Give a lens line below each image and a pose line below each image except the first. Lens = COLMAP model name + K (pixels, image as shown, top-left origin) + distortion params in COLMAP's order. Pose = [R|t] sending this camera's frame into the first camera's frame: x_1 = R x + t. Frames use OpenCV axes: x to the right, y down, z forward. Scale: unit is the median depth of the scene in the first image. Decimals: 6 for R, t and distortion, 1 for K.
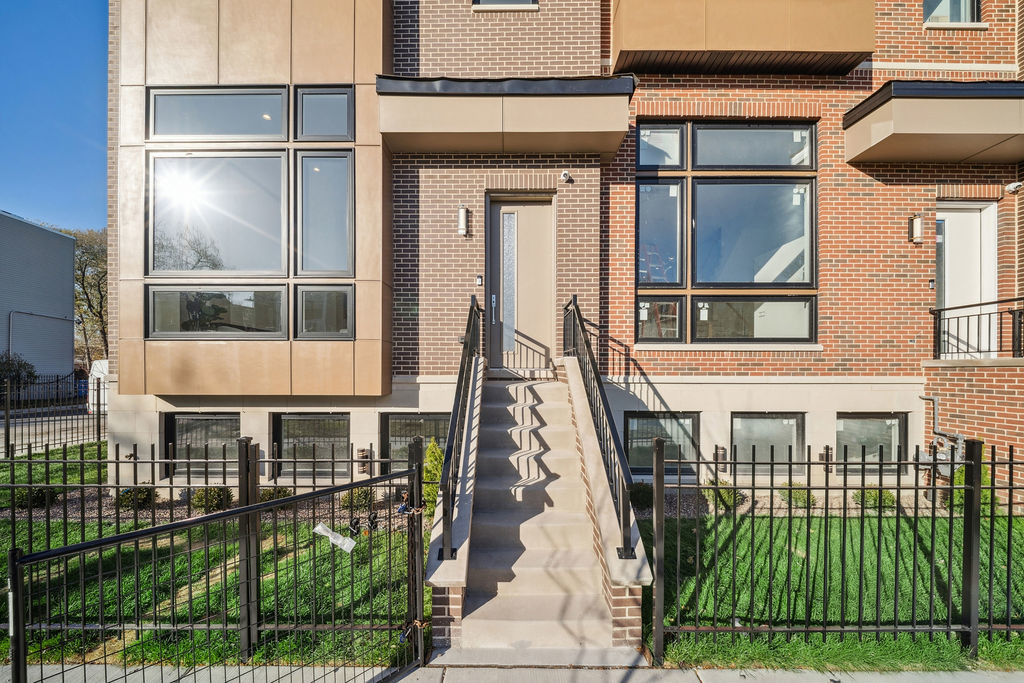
lens RADIAL K [[504.1, 0, 511.8], [0, 504.1, 392.2], [0, 0, 1]] dist [0.001896, -0.000185]
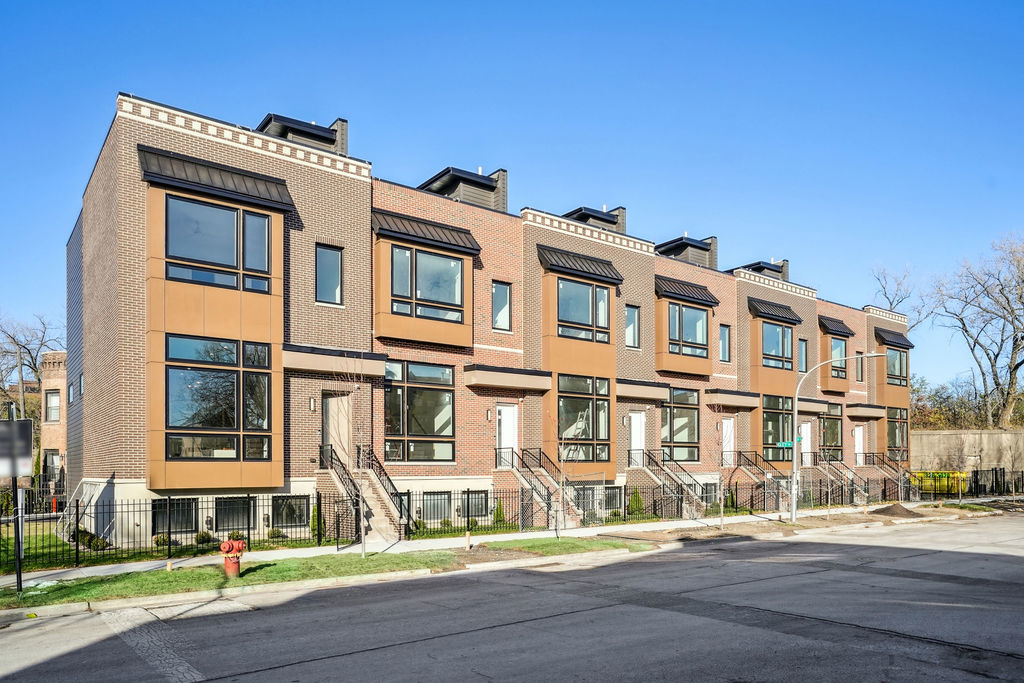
lens RADIAL K [[693.3, 0, 512.0], [0, 693.3, 341.5], [0, 0, 1]] dist [0.001897, 0.000342]
pose [[0.824981, 0.096294, 0.556897, -1.041410], [0.024347, 0.978407, -0.205246, 0.026537], [-0.564636, 0.182883, 0.804823, -1.873114]]
